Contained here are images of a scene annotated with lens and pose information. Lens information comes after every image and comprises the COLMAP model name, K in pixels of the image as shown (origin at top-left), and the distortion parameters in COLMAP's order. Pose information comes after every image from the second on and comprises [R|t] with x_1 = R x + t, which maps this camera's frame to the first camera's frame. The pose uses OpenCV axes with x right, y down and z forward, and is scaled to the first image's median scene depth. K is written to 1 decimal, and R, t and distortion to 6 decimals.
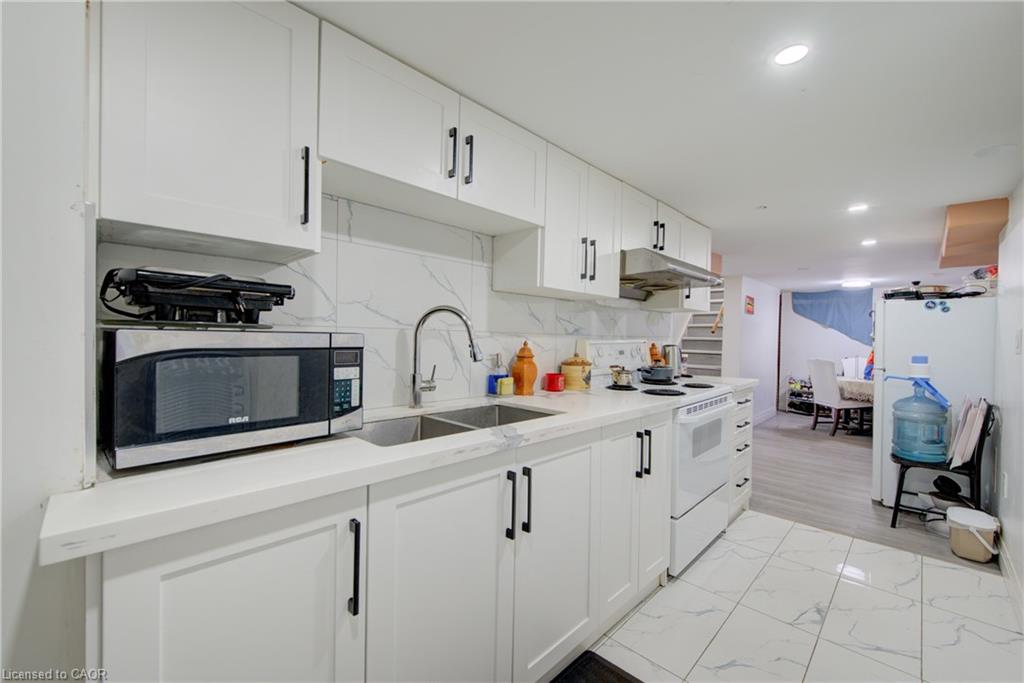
lens RADIAL K [[402.5, 0, 512.0], [0, 402.5, 341.5], [0, 0, 1]] dist [0.001457, 0.000079]
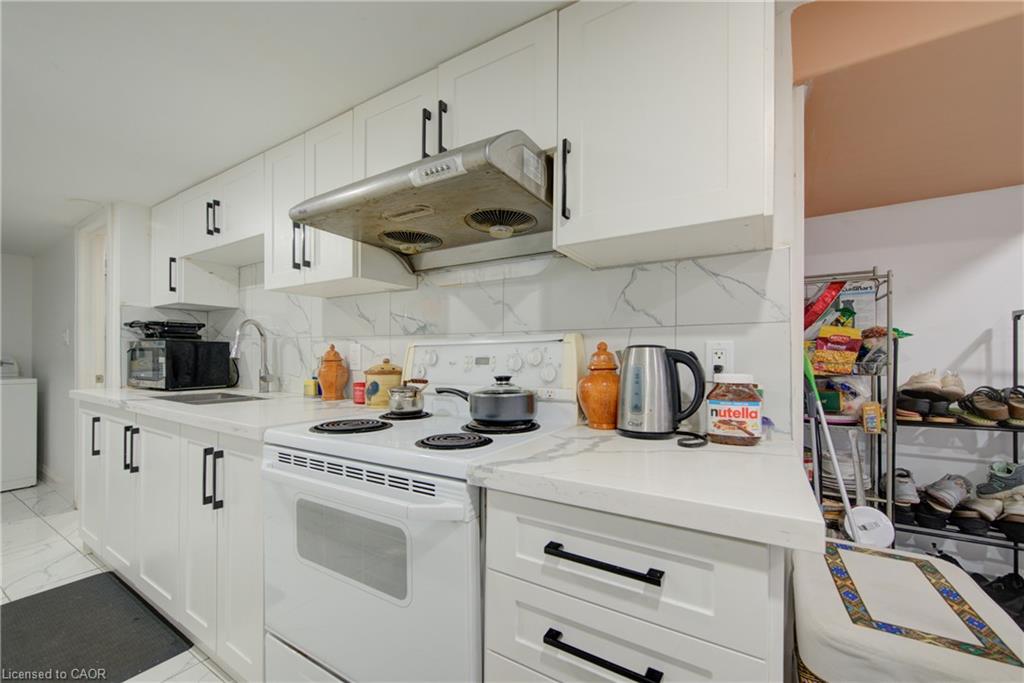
lens RADIAL K [[392.7, 0, 514.4], [0, 392.7, 356.3], [0, 0, 1]] dist [0.000804, 0.000061]
pose [[0.263587, -0.011691, -0.964565, 0.983335], [-0.008131, 0.999864, -0.014340, 0.035209], [0.964601, 0.011623, 0.263456, 1.090266]]
